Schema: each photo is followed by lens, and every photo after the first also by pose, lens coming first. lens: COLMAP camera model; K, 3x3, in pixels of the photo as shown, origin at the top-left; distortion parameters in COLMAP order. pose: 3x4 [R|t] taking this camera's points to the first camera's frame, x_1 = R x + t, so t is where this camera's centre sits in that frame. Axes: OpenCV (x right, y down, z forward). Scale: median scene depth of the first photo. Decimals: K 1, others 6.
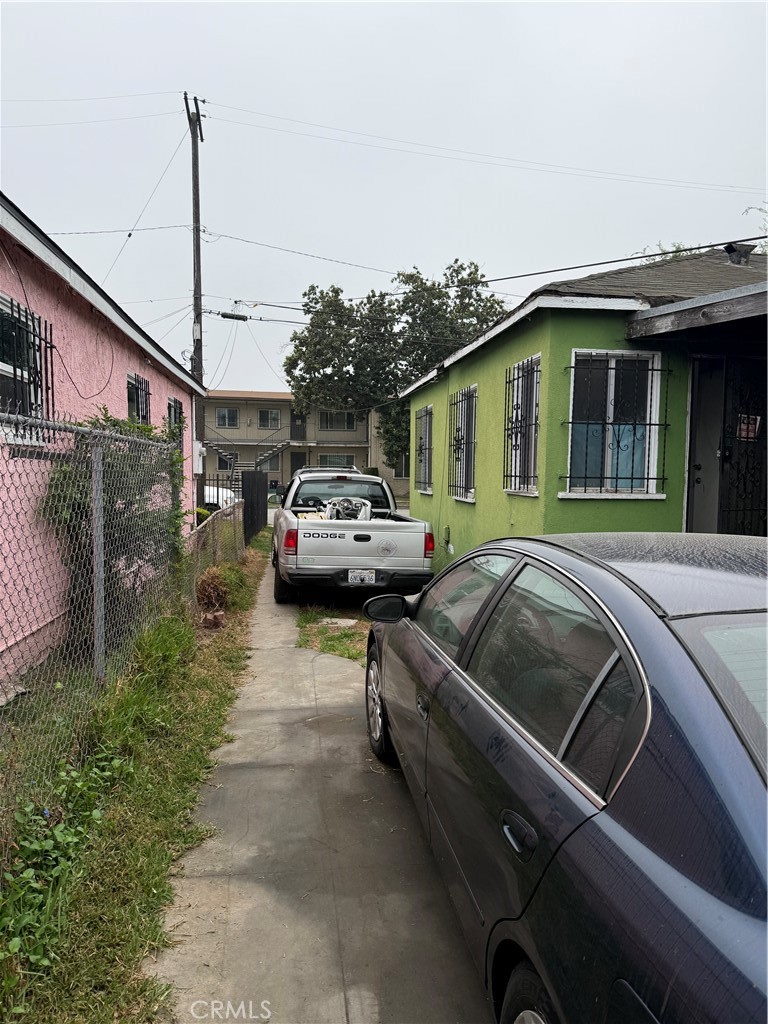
lens RADIAL K [[721.3, 0, 384.0], [0, 721.3, 512.0], [0, 0, 1]] dist [0.070929, -0.078087]
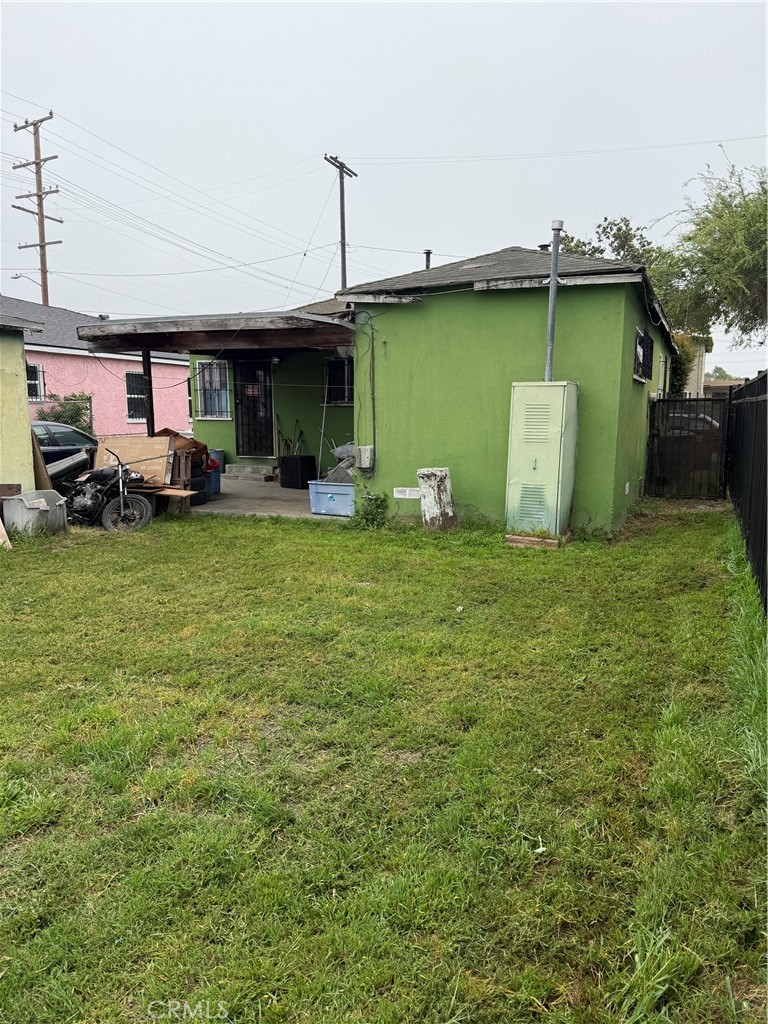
lens RADIAL K [[721.3, 0, 383.3], [0, 721.3, 513.0], [0, 0, 1]] dist [0.070929, -0.078087]
pose [[0.864732, 0.055572, -0.499150, 0.566107], [-0.016136, 0.996420, 0.082981, 0.023029], [0.501975, -0.063702, 0.862533, -0.240748]]
